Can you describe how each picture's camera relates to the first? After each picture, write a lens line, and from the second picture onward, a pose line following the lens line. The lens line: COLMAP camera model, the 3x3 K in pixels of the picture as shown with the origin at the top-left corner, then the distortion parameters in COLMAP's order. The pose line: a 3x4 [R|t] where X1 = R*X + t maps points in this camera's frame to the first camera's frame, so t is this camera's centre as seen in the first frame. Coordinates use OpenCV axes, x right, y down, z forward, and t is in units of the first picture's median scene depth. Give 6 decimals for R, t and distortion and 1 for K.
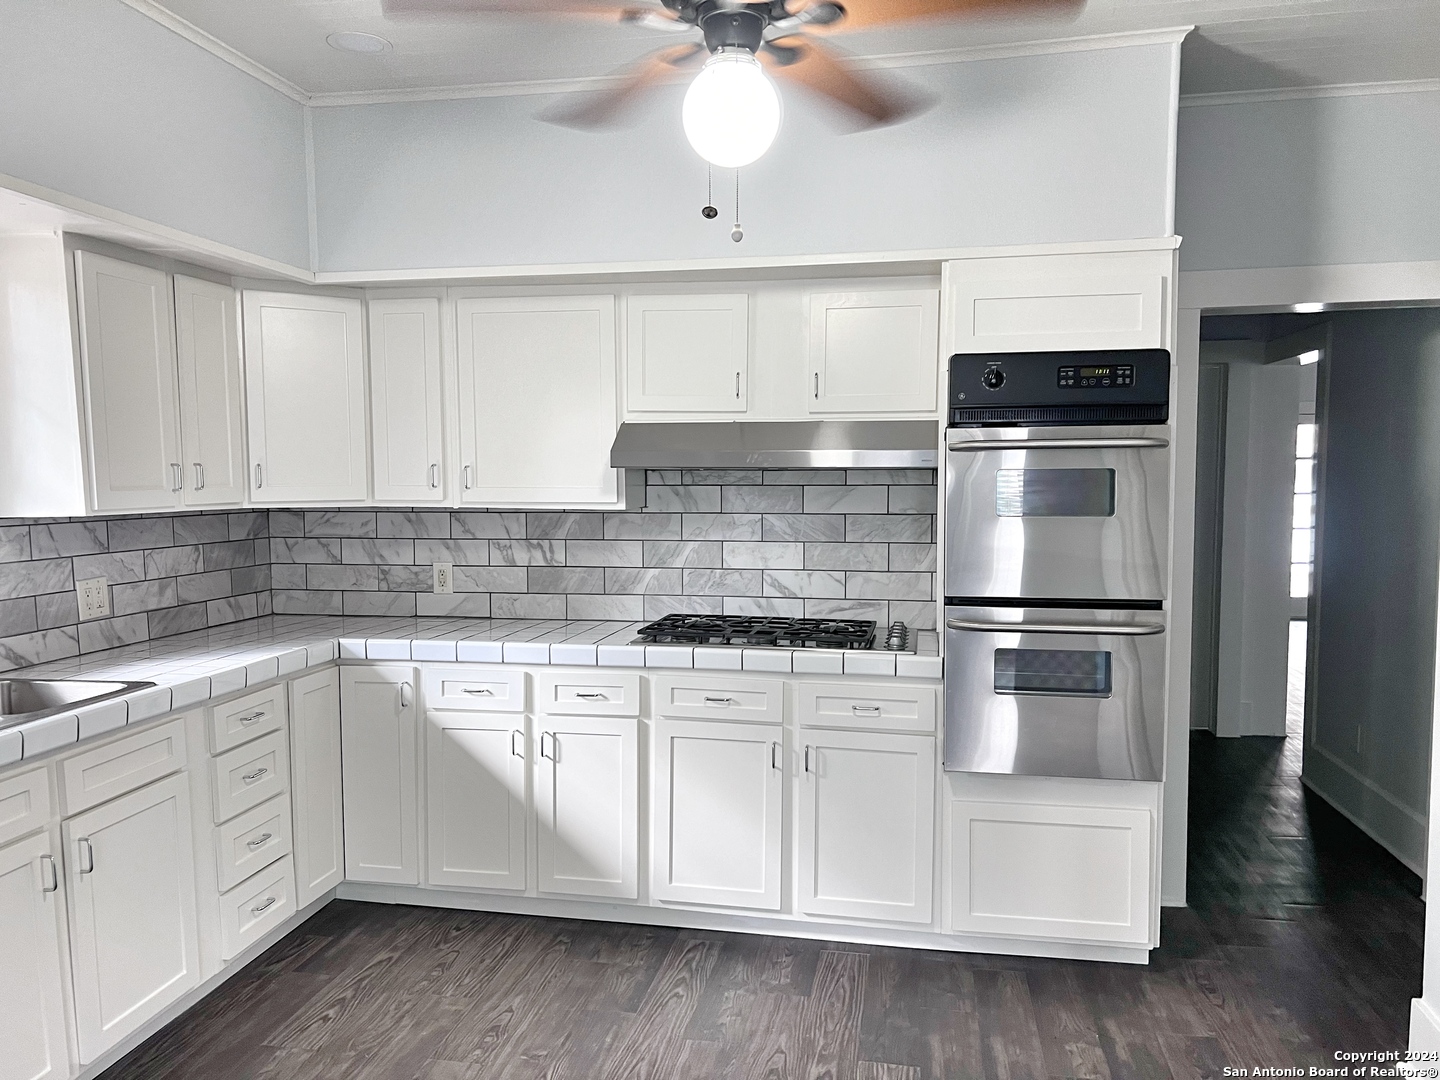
lens RADIAL K [[1073.2, 0, 720.0], [0, 1073.2, 540.0], [0, 0, 1]] dist [0.077806, -0.096225]
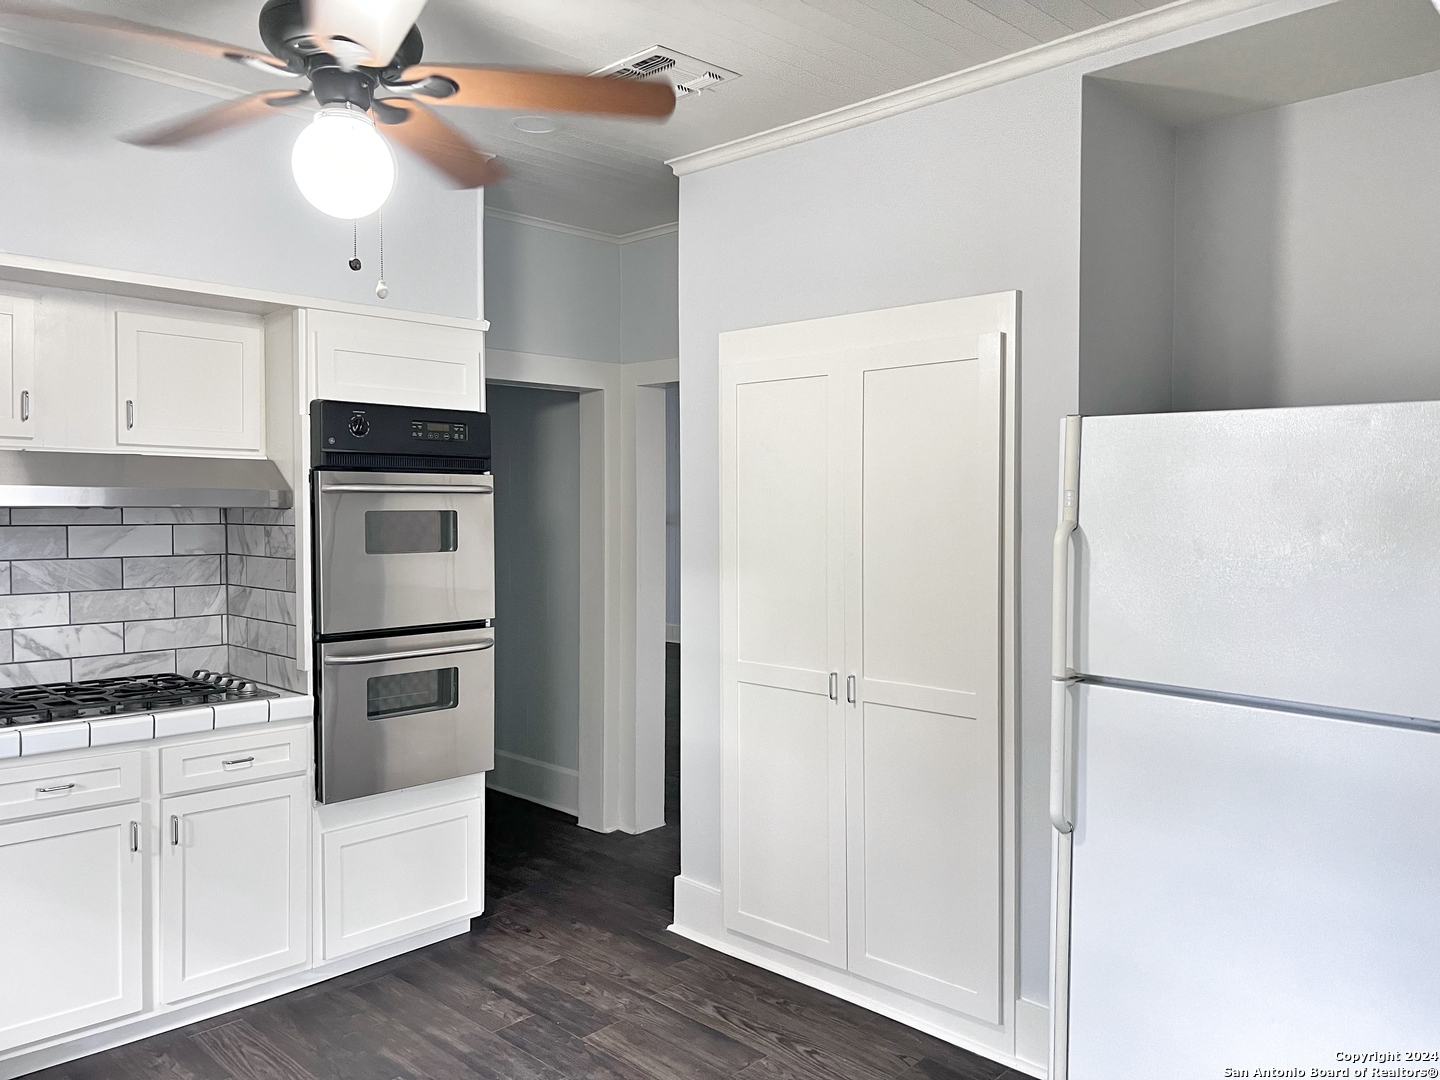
lens RADIAL K [[1073.2, 0, 720.0], [0, 1073.2, 540.0], [0, 0, 1]] dist [0.077806, -0.096225]
pose [[0.561302, -0.024251, 0.827256, -0.408684], [0.043302, 0.999062, -0.000094, -0.020091], [-0.826477, 0.035875, 0.561826, 0.100200]]
